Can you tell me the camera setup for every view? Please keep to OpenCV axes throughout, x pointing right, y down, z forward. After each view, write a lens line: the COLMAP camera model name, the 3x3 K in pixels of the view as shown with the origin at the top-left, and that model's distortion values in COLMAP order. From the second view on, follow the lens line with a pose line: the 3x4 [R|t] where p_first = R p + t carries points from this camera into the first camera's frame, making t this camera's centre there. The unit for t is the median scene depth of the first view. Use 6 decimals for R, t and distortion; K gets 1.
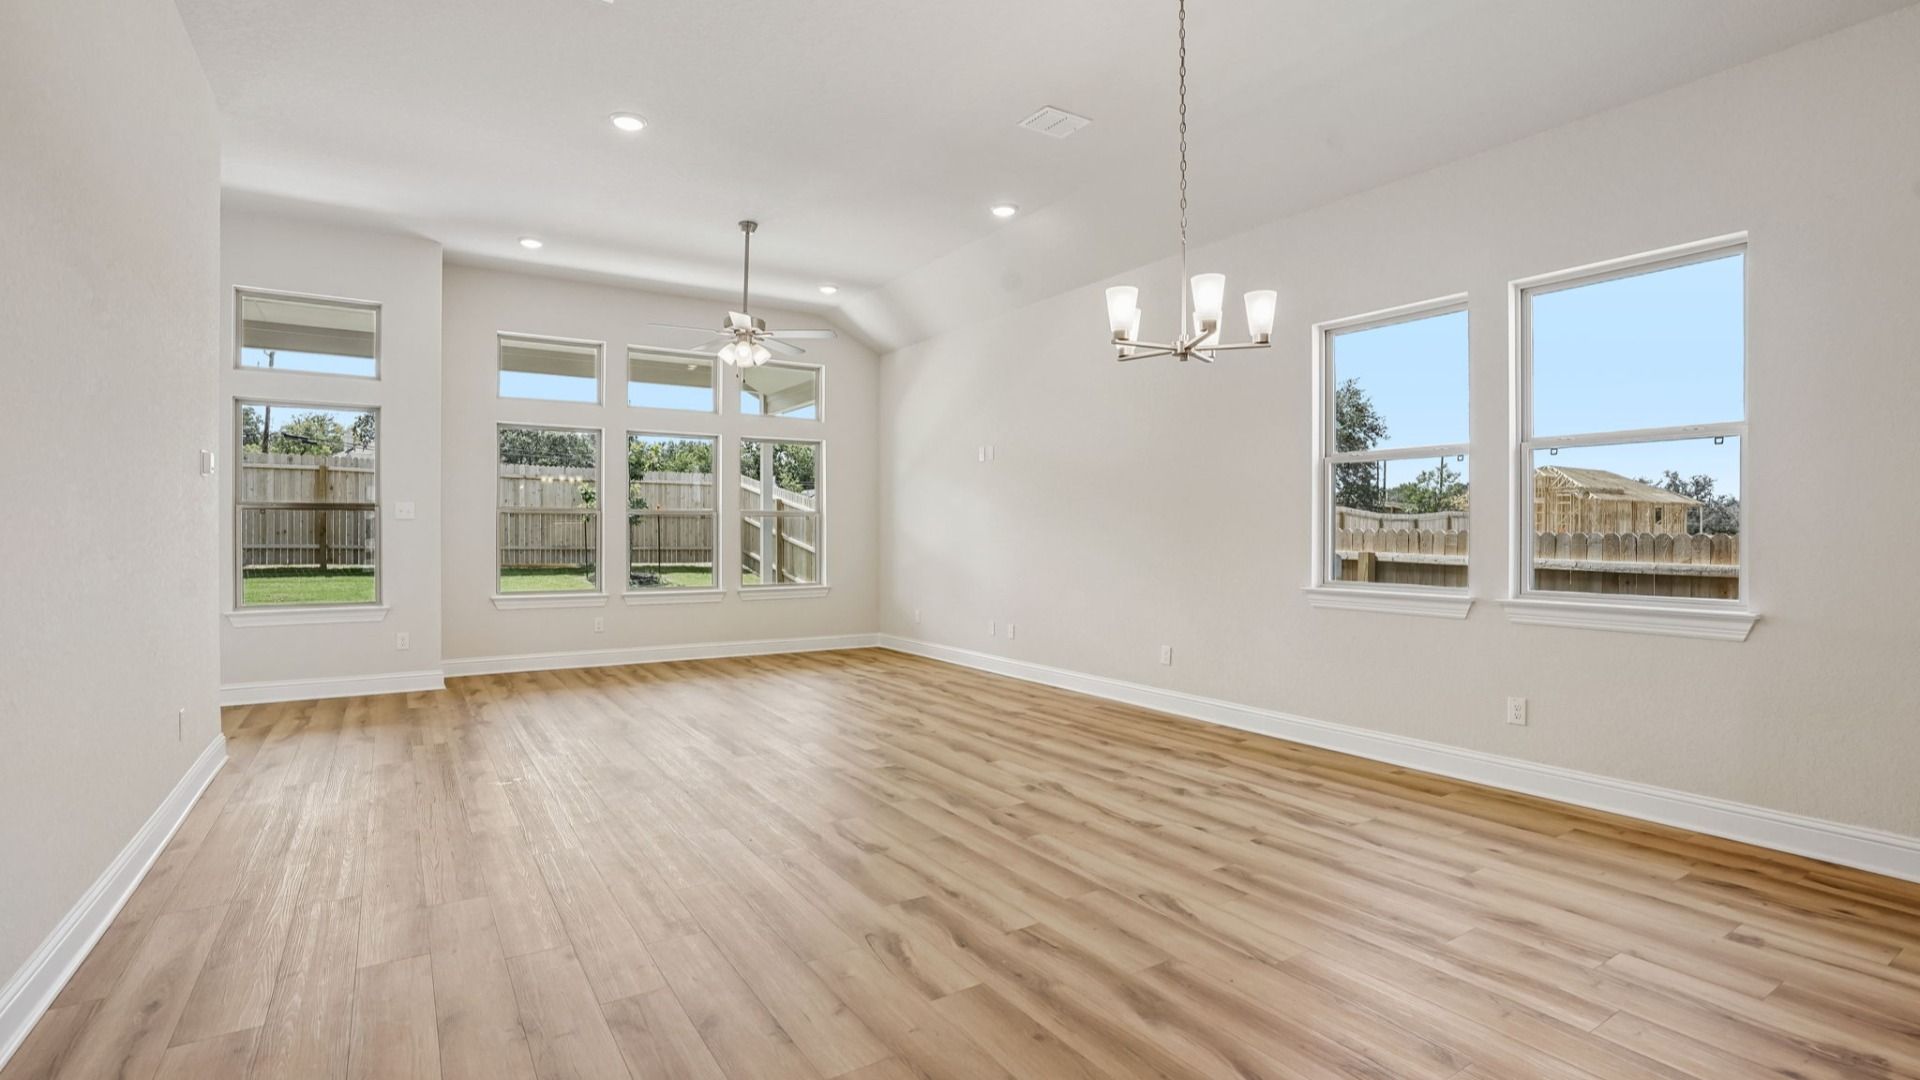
lens RADIAL K [[895.4, 0, 956.3], [0, 895.4, 538.2], [0, 0, 1]] dist [-0.053669, 0.020583]
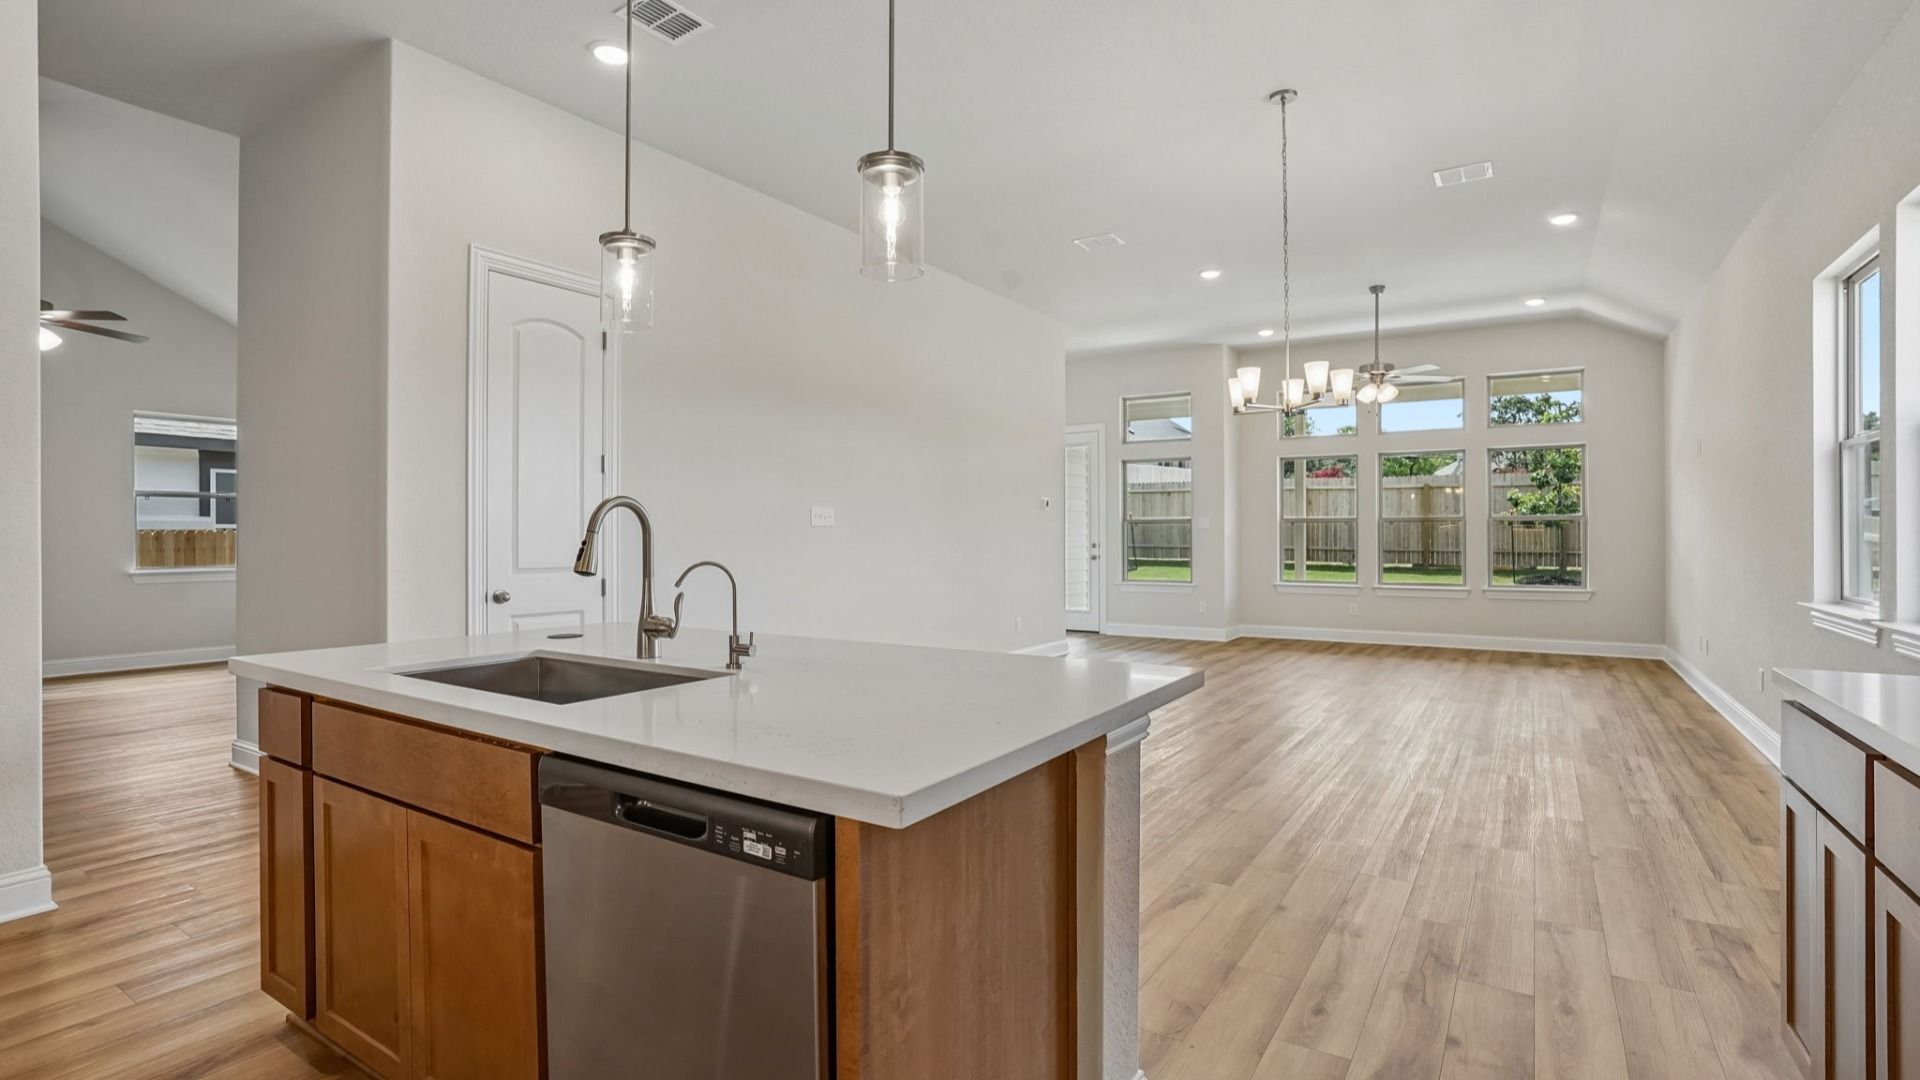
lens RADIAL K [[902.3, 0, 960.0], [0, 902.3, 540.0], [0, 0, 1]] dist [-0.023511, 0.000287]
pose [[0.402738, 0.000868, -0.915315, 0.674627], [-0.002620, 0.999997, -0.000204, 0.000156], [0.915312, 0.002480, 0.402739, -0.033328]]
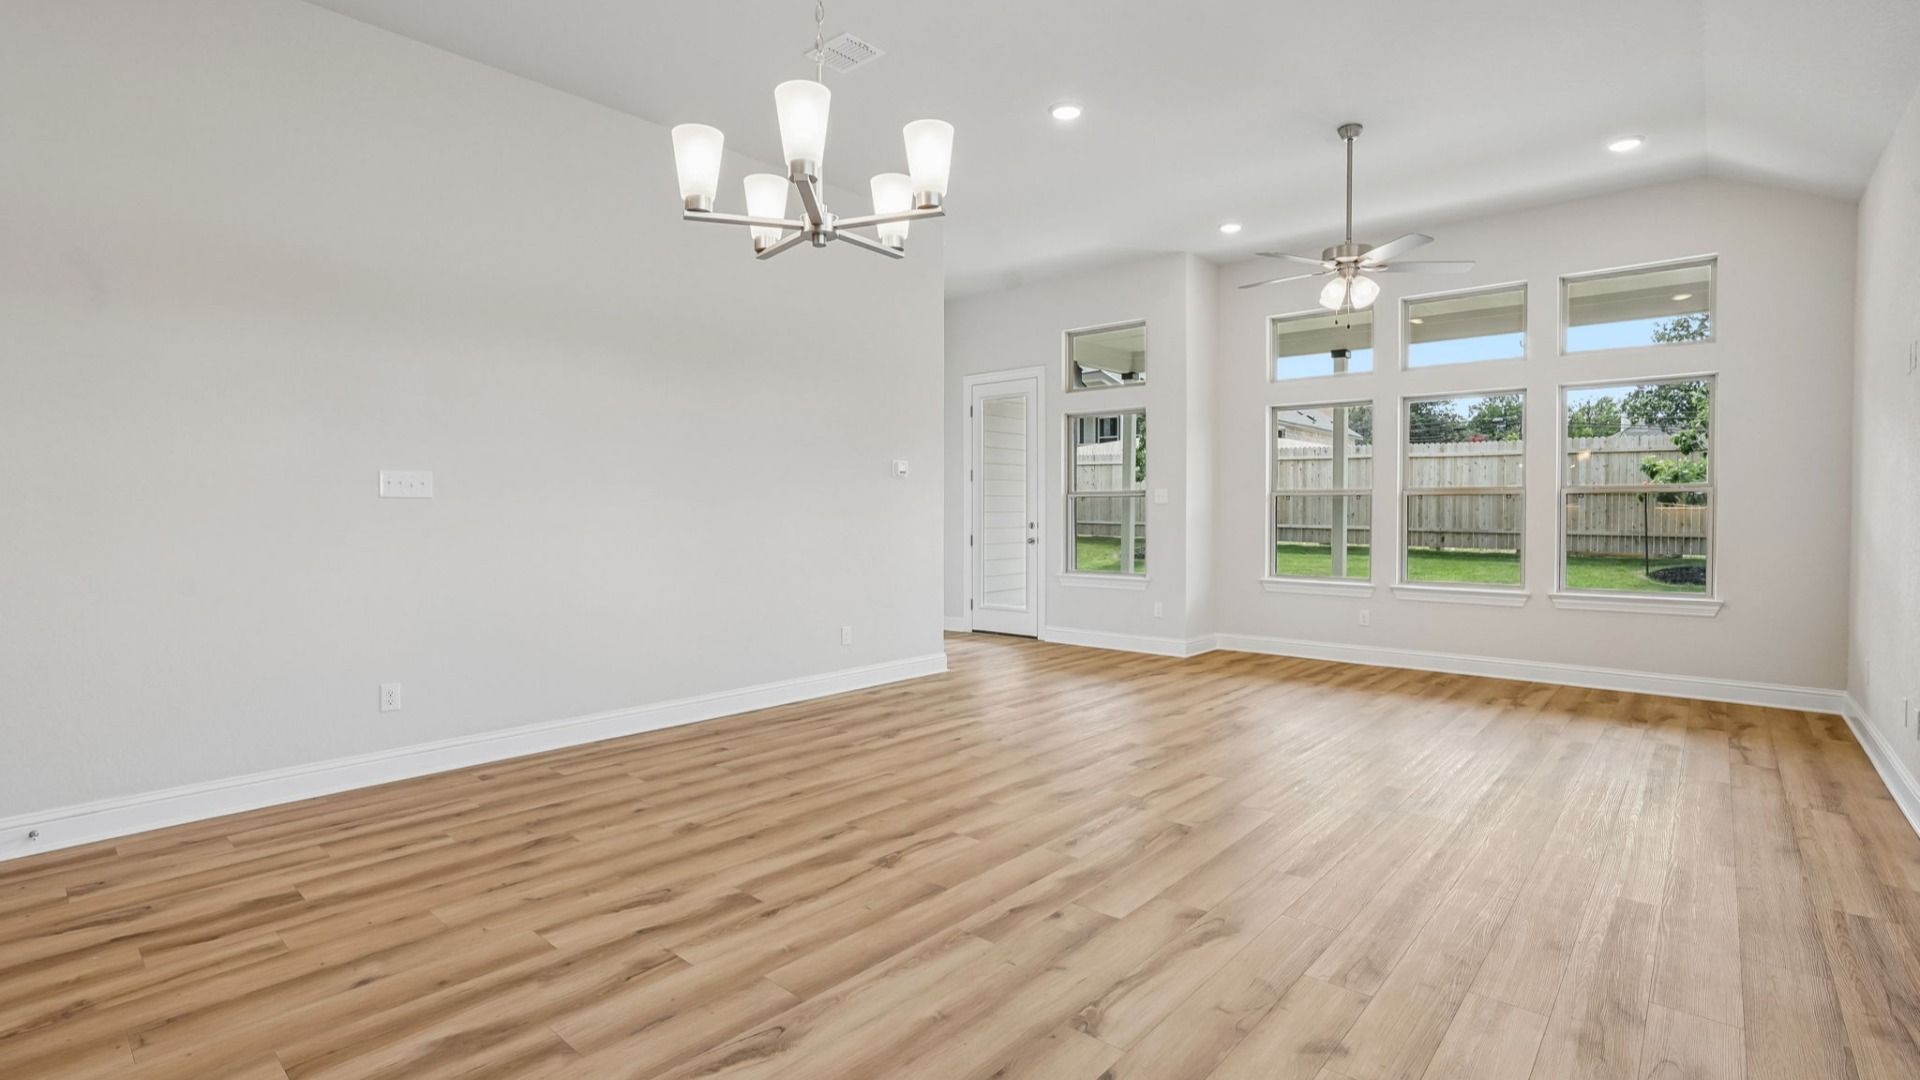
lens RADIAL K [[895.4, 0, 956.3], [0, 895.4, 538.2], [0, 0, 1]] dist [-0.053669, 0.020583]
pose [[0.260406, 0.025667, -0.965158, 0.440697], [-0.006179, 0.999670, 0.024918, -0.003837], [0.965479, -0.000525, 0.260479, 0.457657]]
